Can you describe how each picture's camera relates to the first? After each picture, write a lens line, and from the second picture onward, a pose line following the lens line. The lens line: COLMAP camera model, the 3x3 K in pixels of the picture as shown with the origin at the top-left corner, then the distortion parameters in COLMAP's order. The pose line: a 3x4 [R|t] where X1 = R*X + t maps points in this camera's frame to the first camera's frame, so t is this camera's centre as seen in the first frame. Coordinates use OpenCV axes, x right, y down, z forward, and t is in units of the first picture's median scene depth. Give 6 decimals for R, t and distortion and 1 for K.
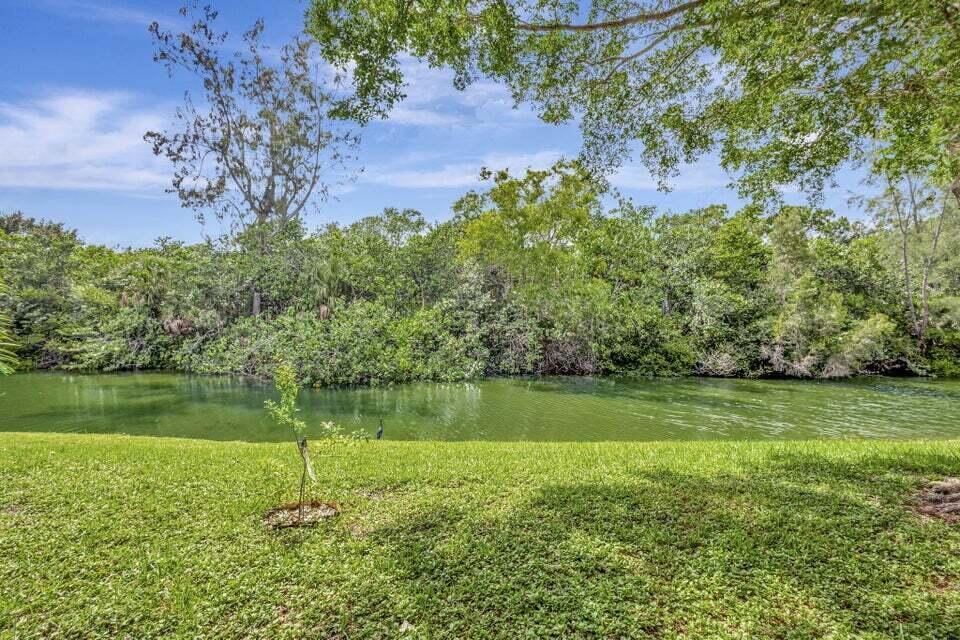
lens RADIAL K [[444.0, 0, 473.4], [0, 444.0, 322.4], [0, 0, 1]] dist [0.000898, -0.000154]
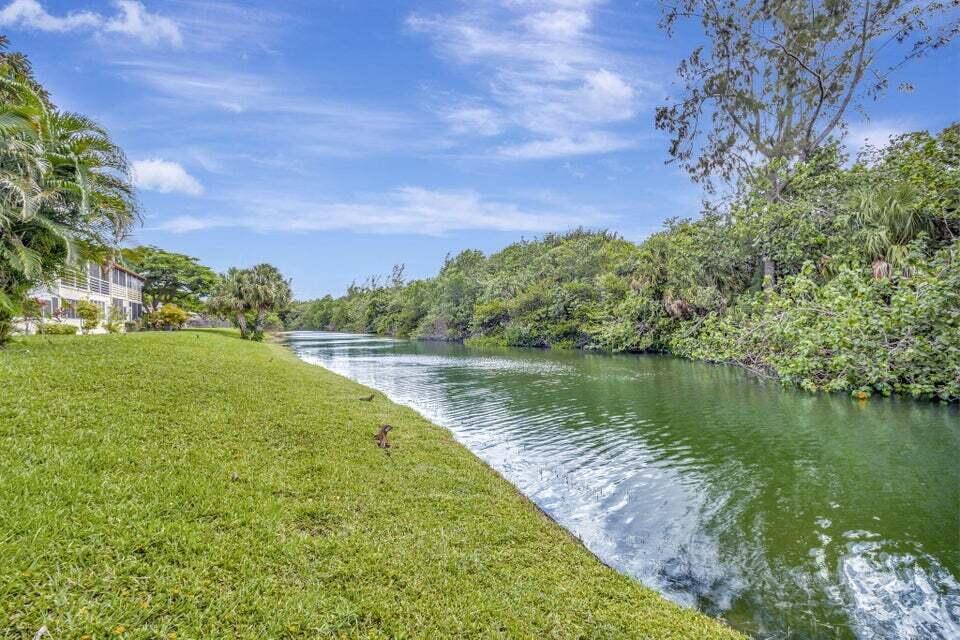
lens RADIAL K [[444.0, 0, 473.4], [0, 444.0, 322.4], [0, 0, 1]] dist [0.000898, -0.000154]
pose [[0.465462, -0.011539, -0.884992, -0.055679], [0.033551, 0.999426, 0.004616, 0.021667], [0.884432, -0.031841, 0.465582, 0.206996]]
